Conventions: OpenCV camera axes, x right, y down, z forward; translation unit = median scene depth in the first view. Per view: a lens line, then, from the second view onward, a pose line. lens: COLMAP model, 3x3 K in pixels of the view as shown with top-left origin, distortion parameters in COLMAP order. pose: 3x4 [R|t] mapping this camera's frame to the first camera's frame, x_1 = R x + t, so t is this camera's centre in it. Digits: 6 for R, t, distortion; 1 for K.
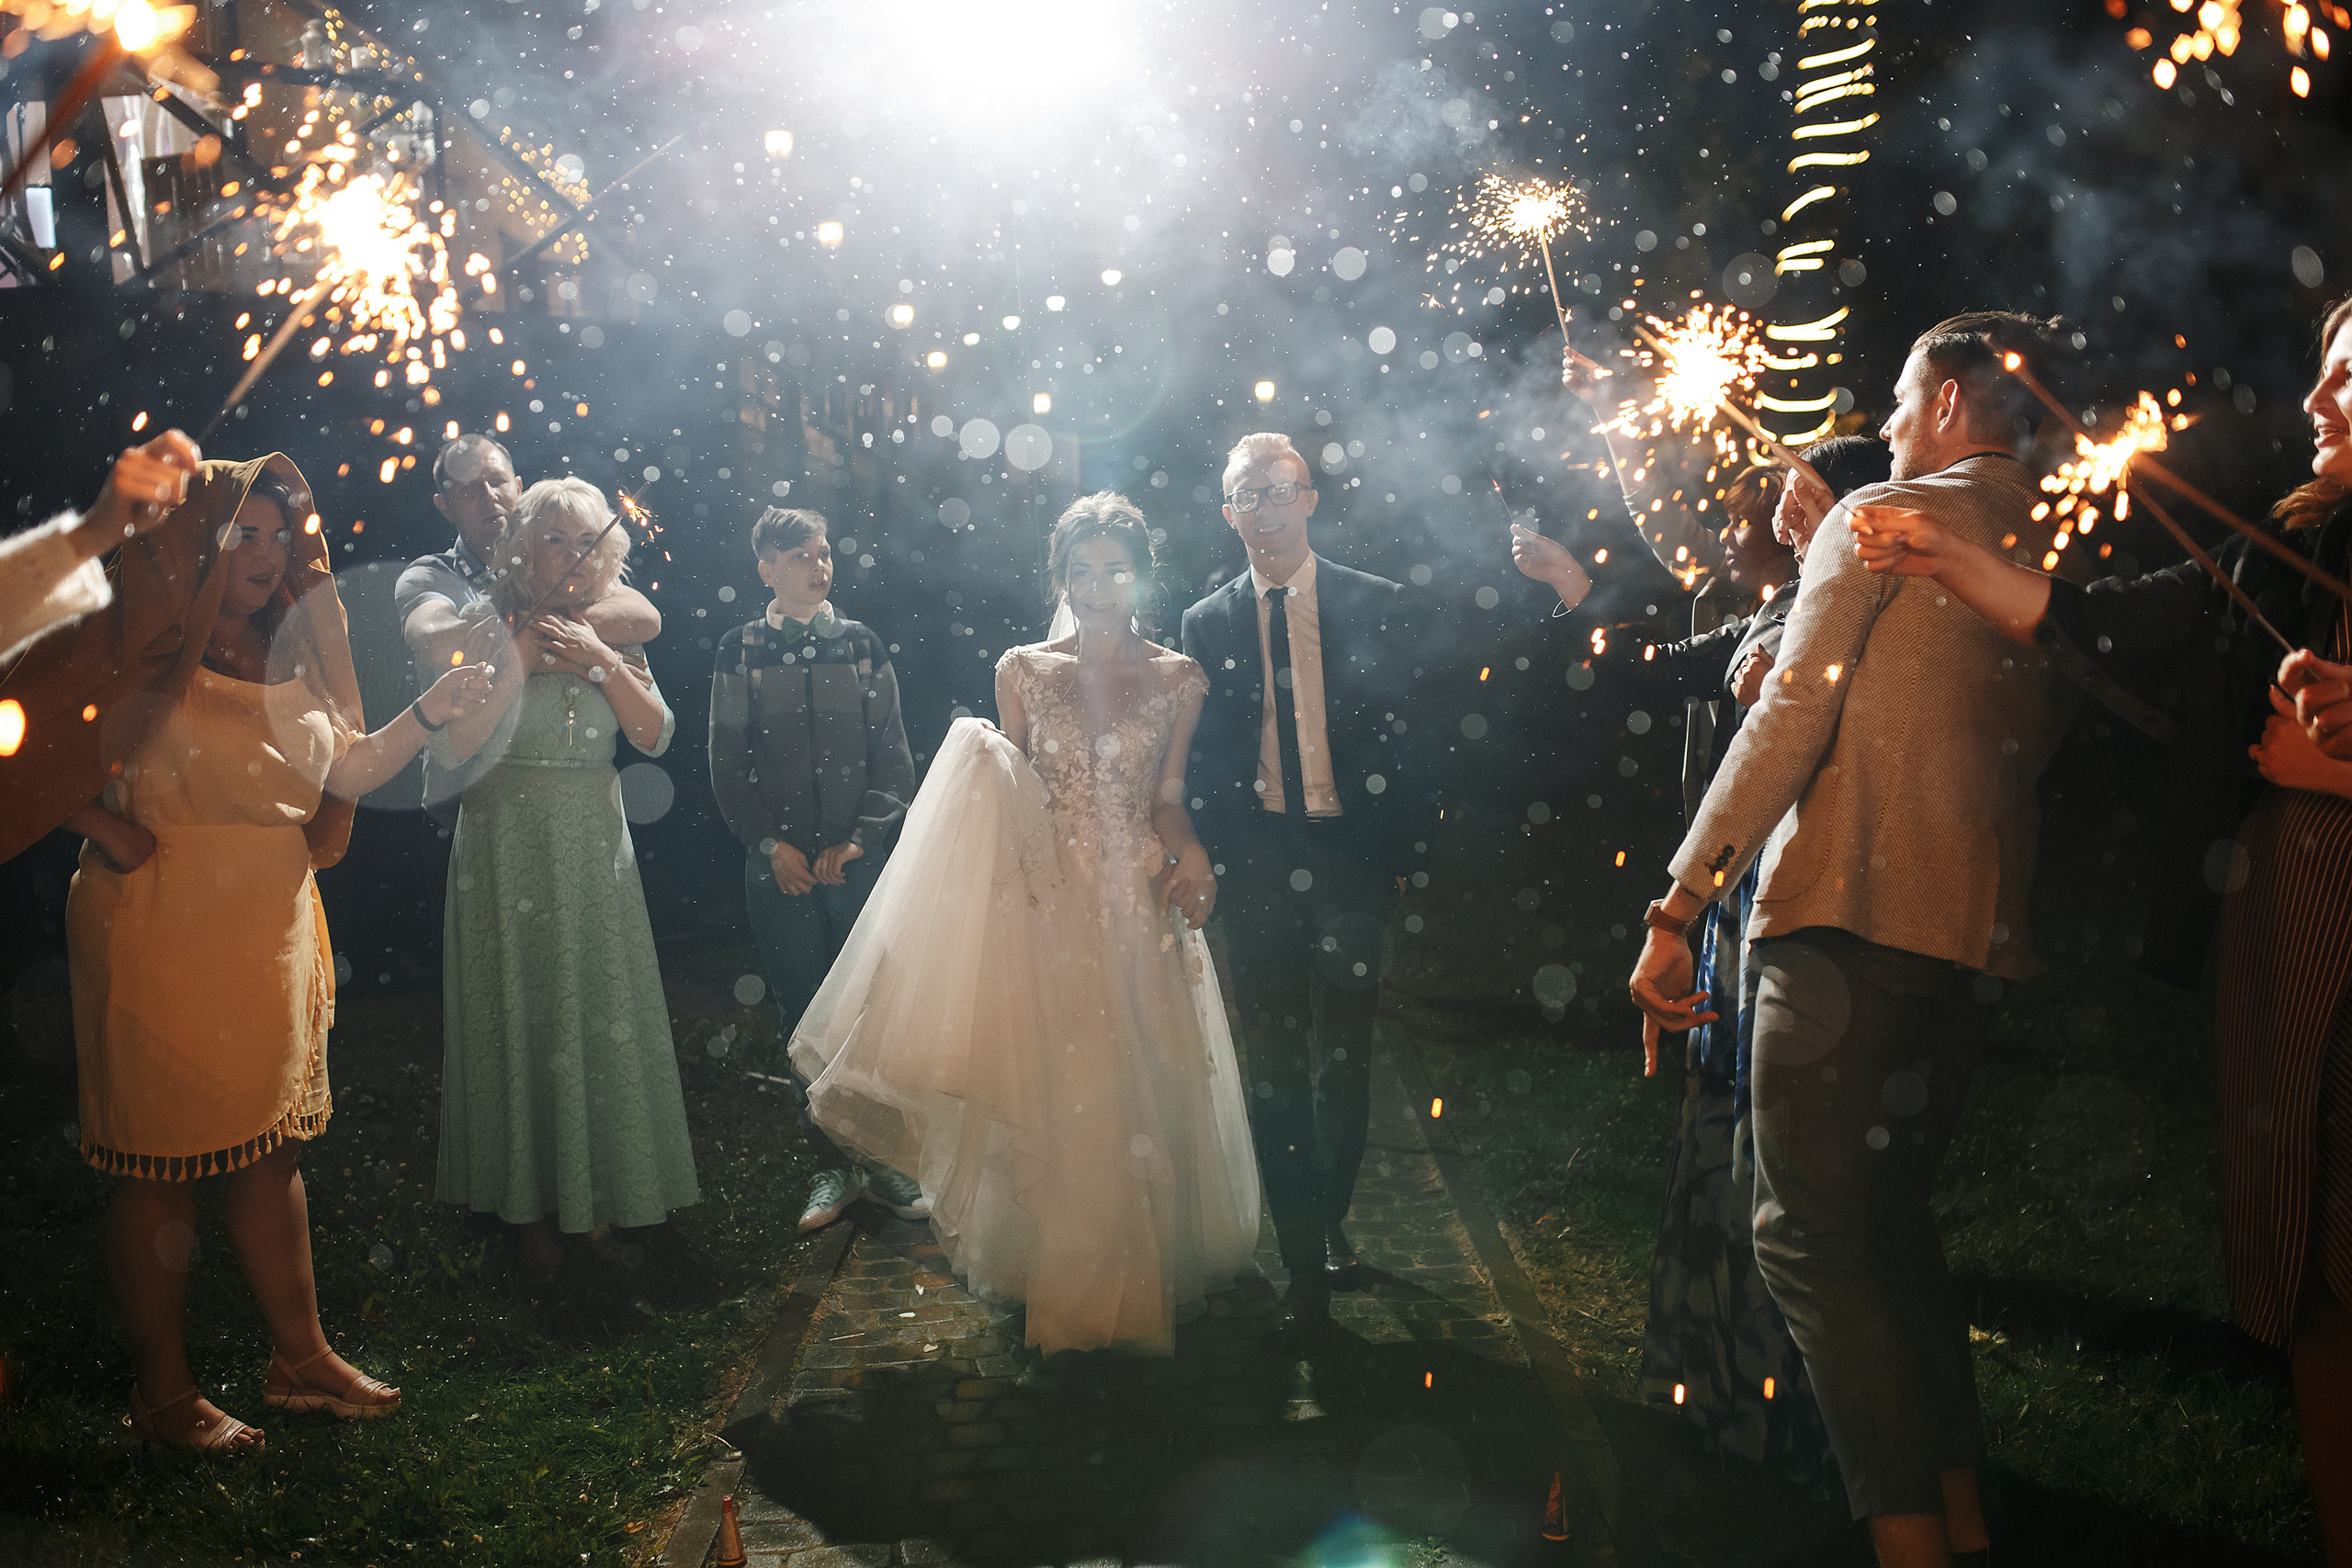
lens RADIAL K [[2250.6, 0, 1203.2], [0, 2250.6, 765.3], [0, 0, 1]] dist [0.002216, 0.026523]
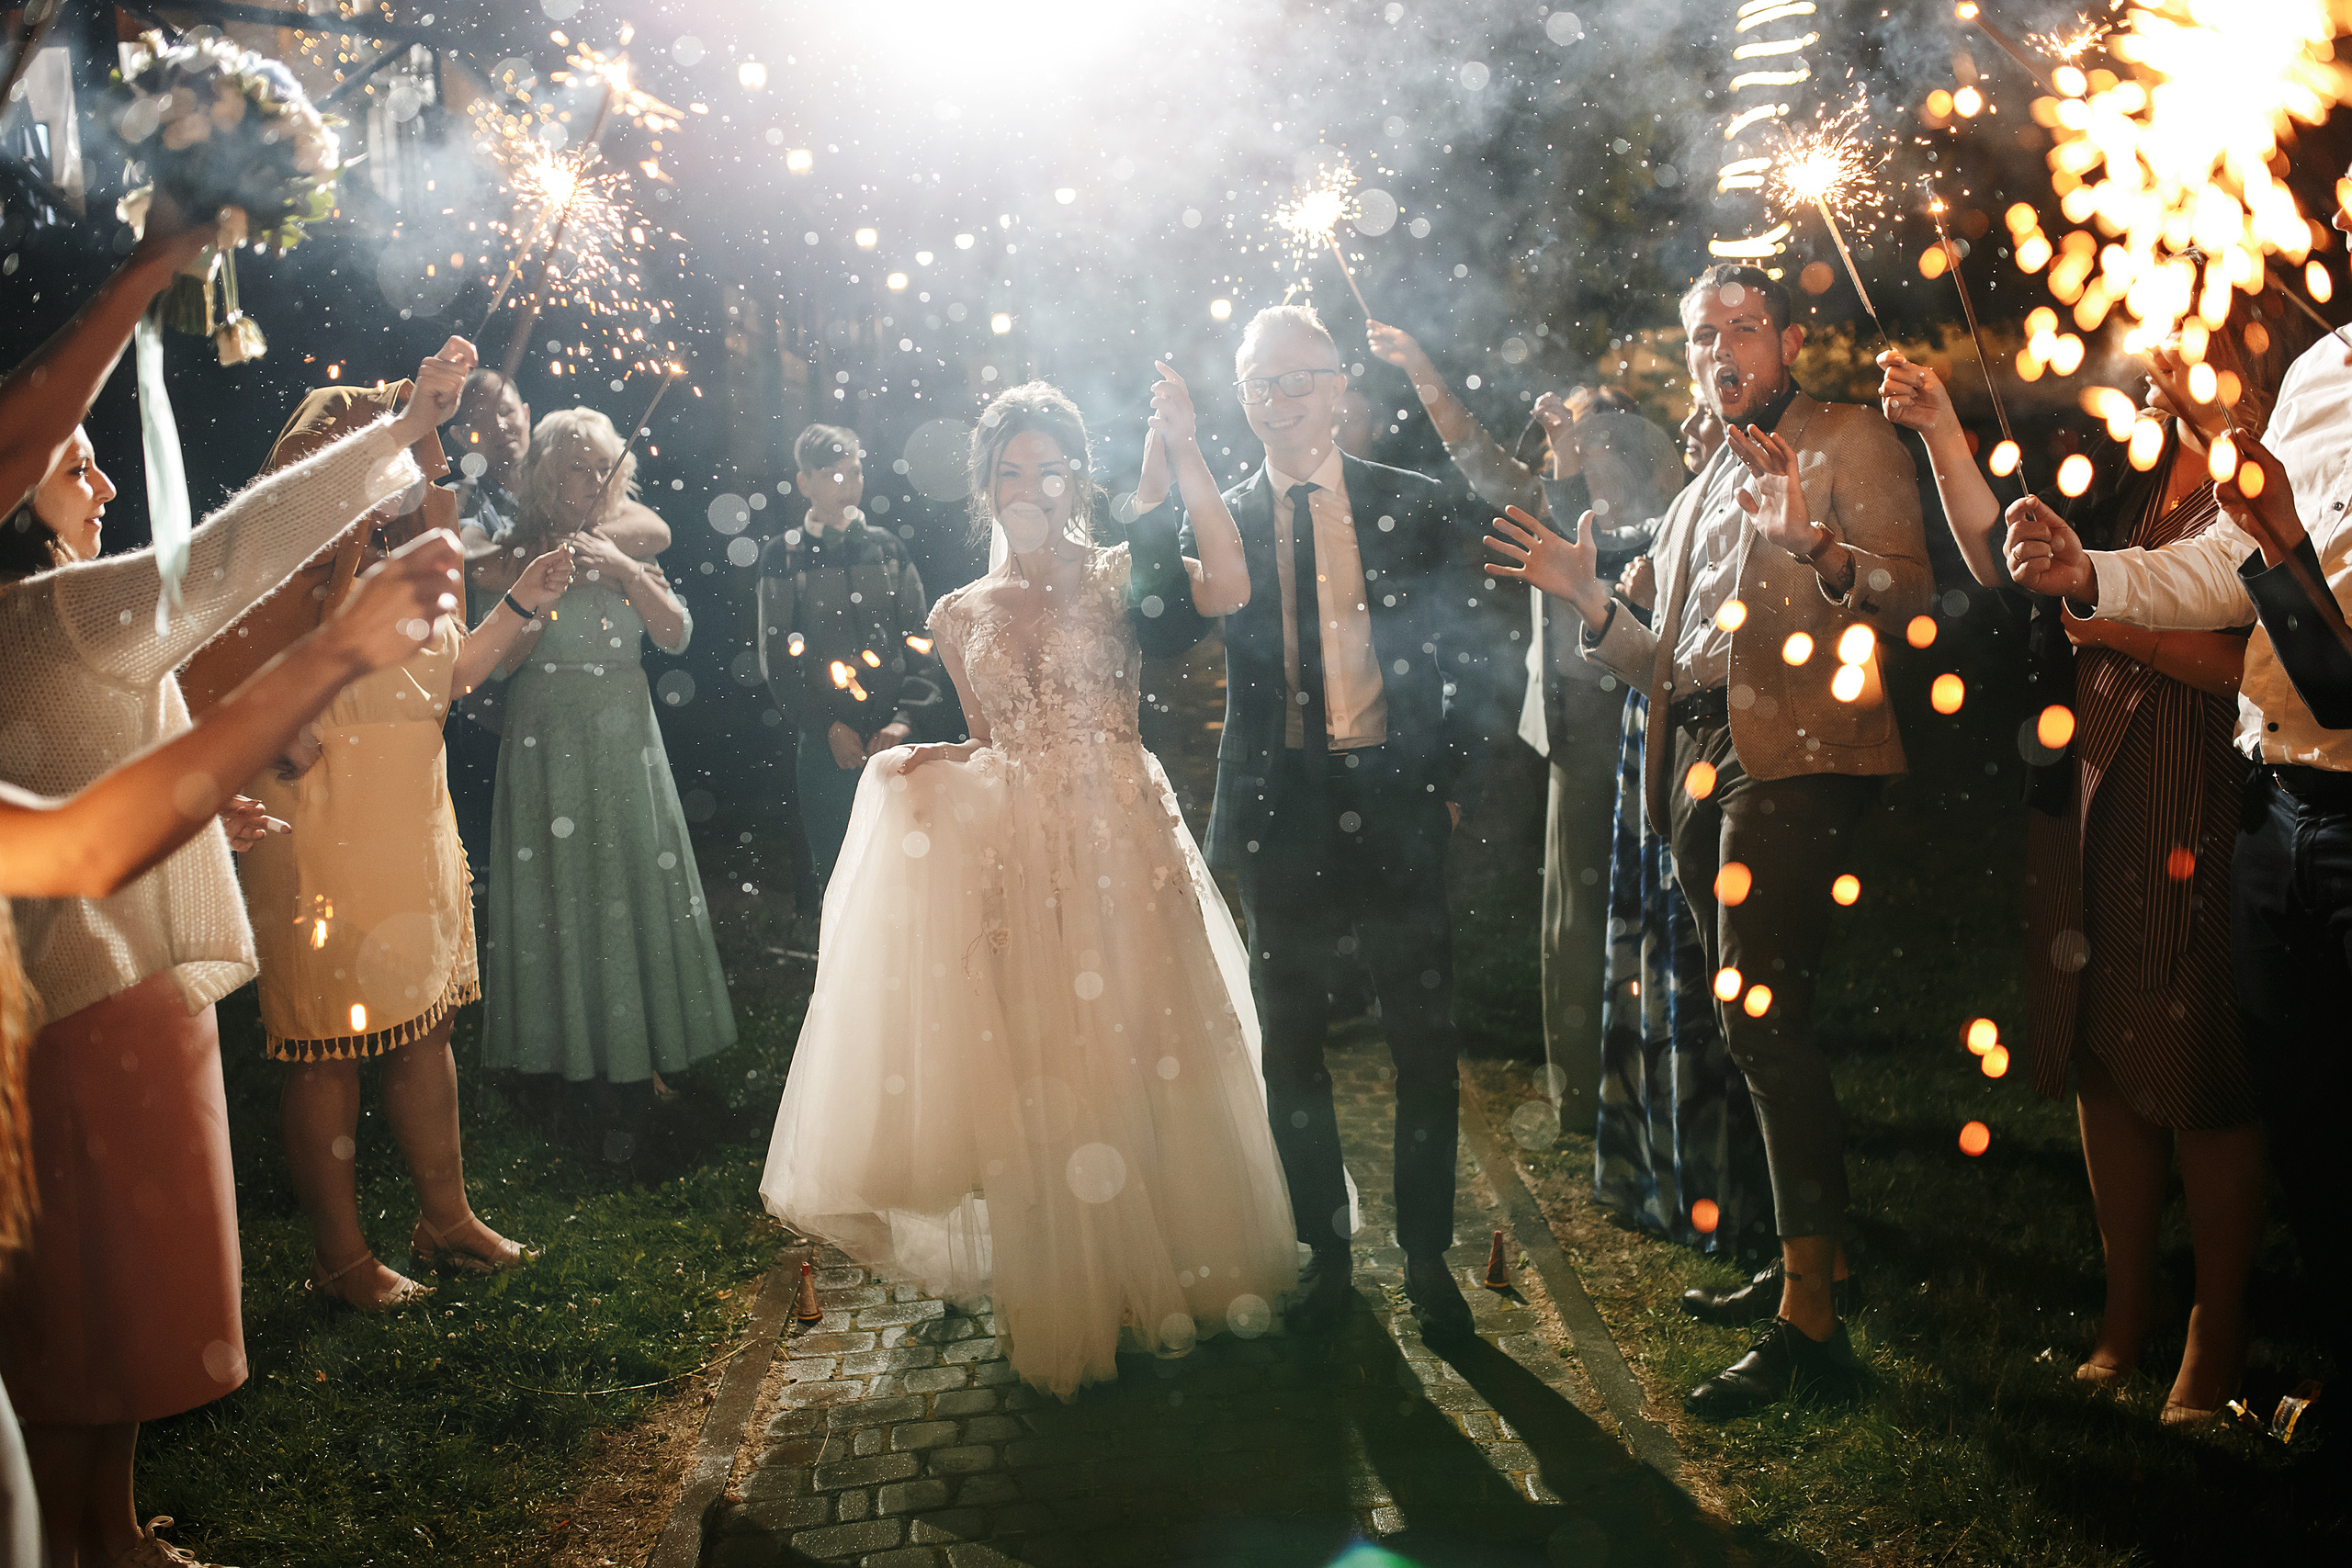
lens RADIAL K [[2382.8, 0, 1170.9], [0, 2382.8, 834.8], [0, 0, 1]] dist [-0.020981, -0.001889]
pose [[0.999859, -0.012689, 0.010957, -0.022551], [0.012048, 0.998317, 0.056730, 0.022676], [-0.011659, -0.056590, 0.998329, -0.200305]]
